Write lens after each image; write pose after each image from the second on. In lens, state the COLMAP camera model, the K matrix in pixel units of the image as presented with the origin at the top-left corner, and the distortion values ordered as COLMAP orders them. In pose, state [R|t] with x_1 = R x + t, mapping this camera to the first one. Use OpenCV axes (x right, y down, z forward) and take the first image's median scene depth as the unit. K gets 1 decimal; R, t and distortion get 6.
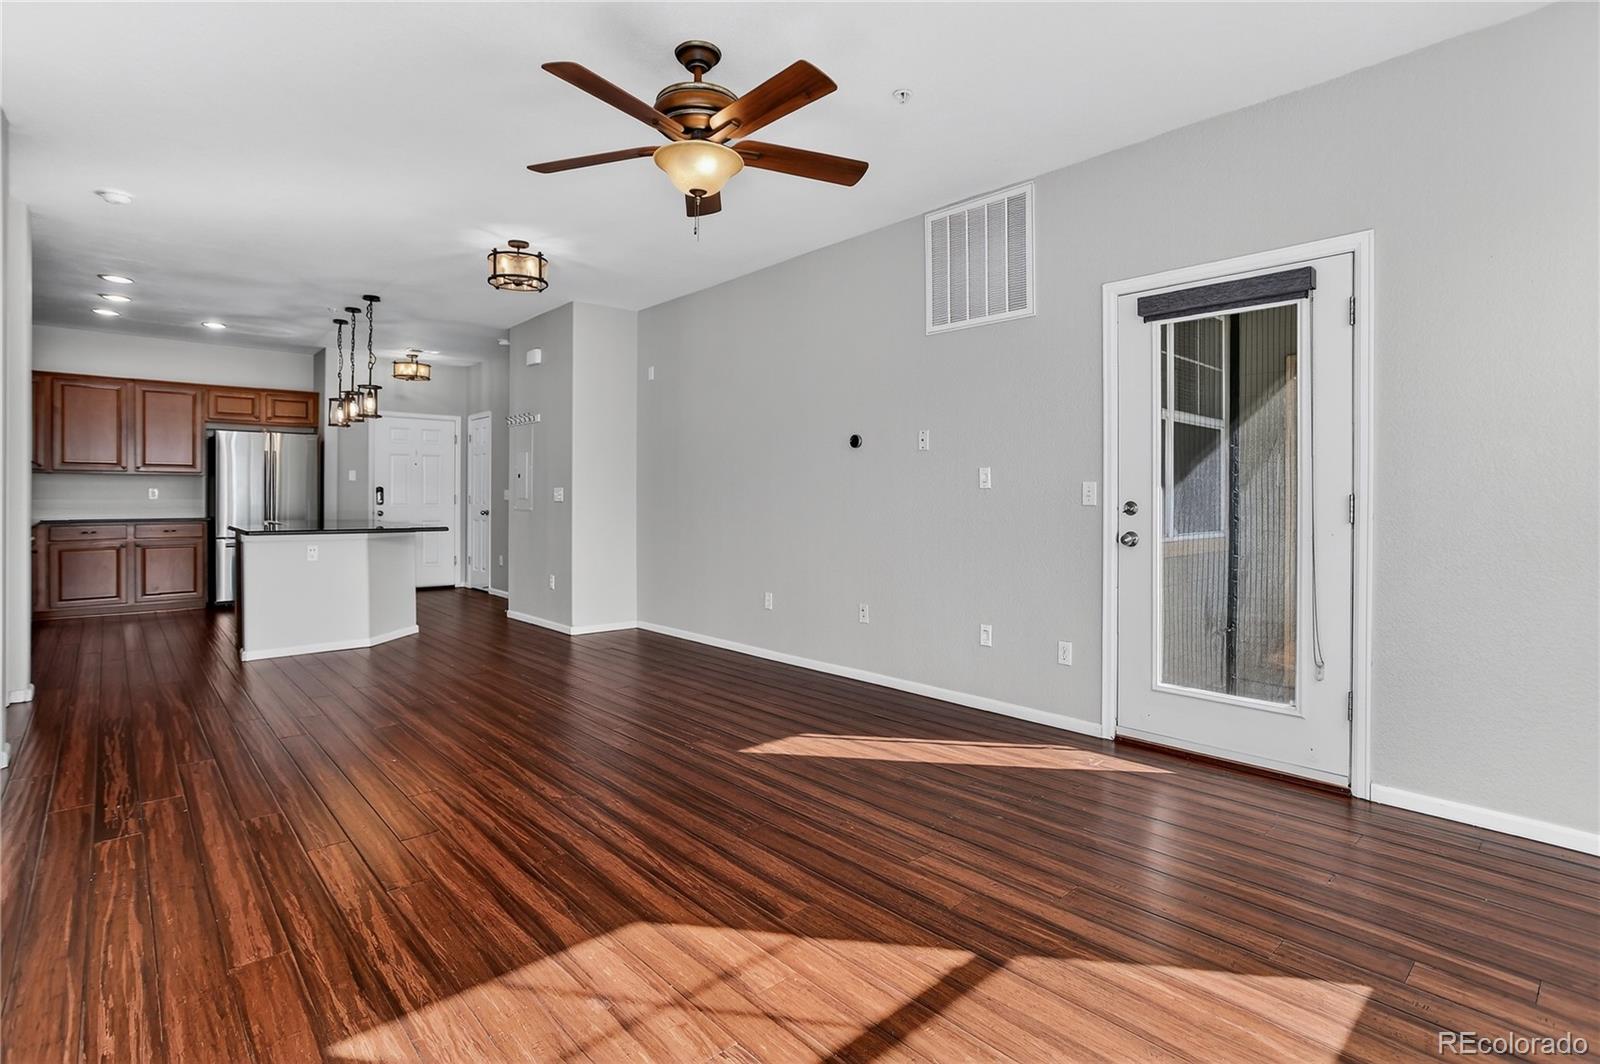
lens RADIAL K [[781.4, 0, 799.1], [0, 781.4, 497.5], [0, 0, 1]] dist [-0.050194, 0.030752]
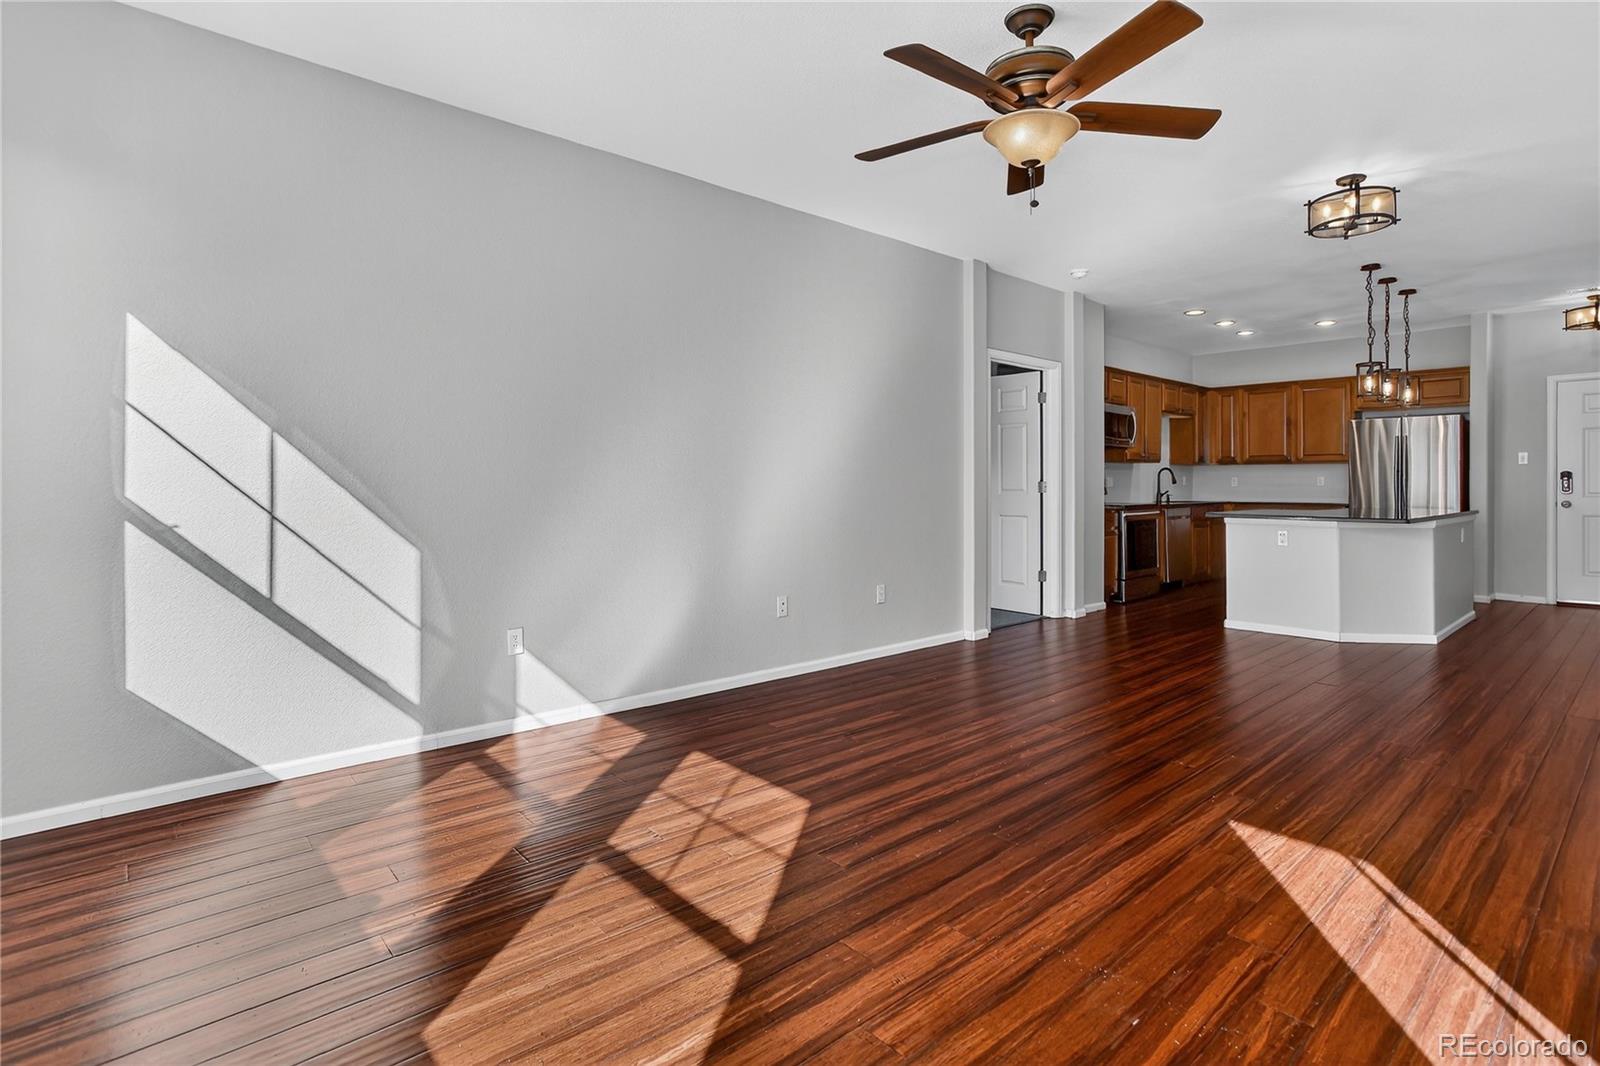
lens RADIAL K [[781.4, 0, 799.1], [0, 781.4, 498.5], [0, 0, 1]] dist [-0.050194, 0.030752]
pose [[-0.014815, 0.017779, -0.999732, 0.882357], [0.001514, 0.999841, 0.017758, -0.001270], [0.999889, -0.001251, -0.014839, 0.781926]]
